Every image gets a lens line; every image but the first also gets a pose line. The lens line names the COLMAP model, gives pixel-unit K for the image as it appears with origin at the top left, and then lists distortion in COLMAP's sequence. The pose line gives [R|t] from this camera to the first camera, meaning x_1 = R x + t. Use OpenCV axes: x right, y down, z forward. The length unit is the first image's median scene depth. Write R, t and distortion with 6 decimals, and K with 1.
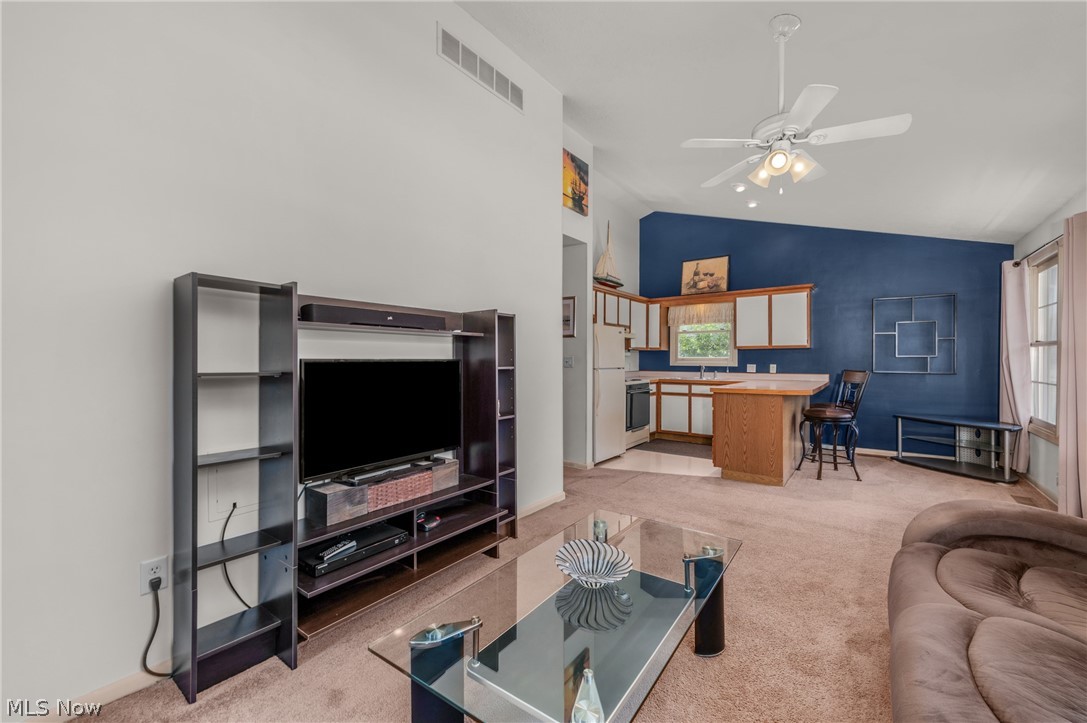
lens RADIAL K [[424.9, 0, 546.3], [0, 424.9, 362.2], [0, 0, 1]] dist [0.005646, 0.000172]
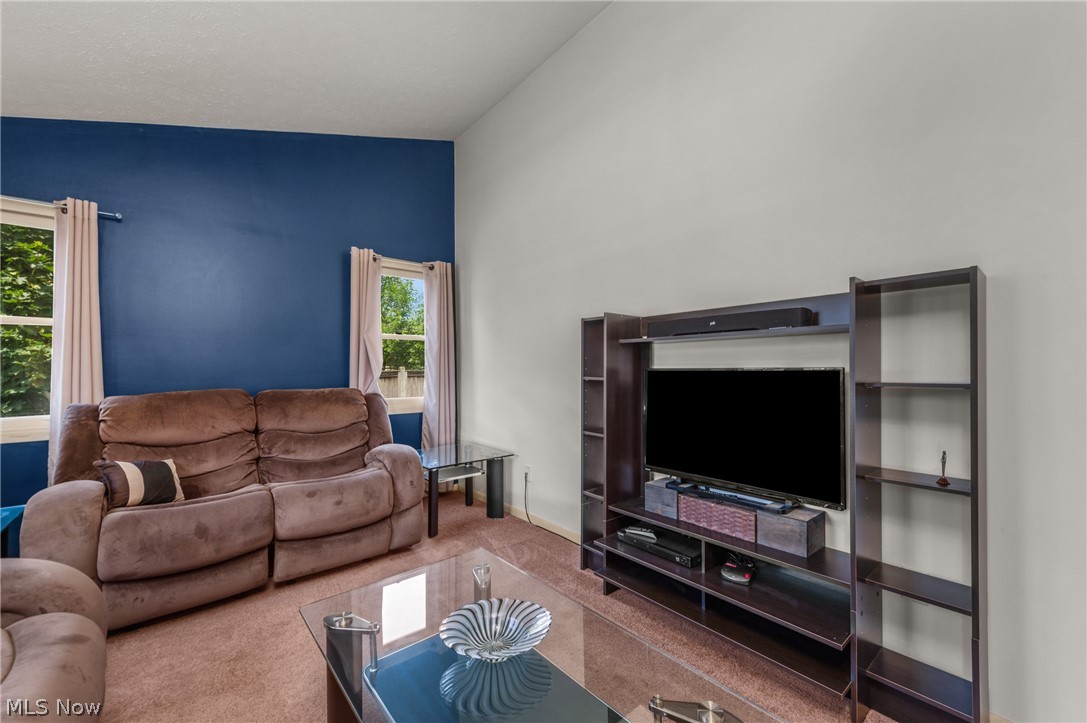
lens RADIAL K [[424.9, 0, 549.7], [0, 424.9, 366.7], [0, 0, 1]] dist [0.005646, 0.000172]
pose [[-0.216174, 0.001261, -0.976354, 0.583155], [0.000888, 0.999999, 0.001095, -0.011328], [0.976354, -0.000630, -0.216175, 0.840082]]
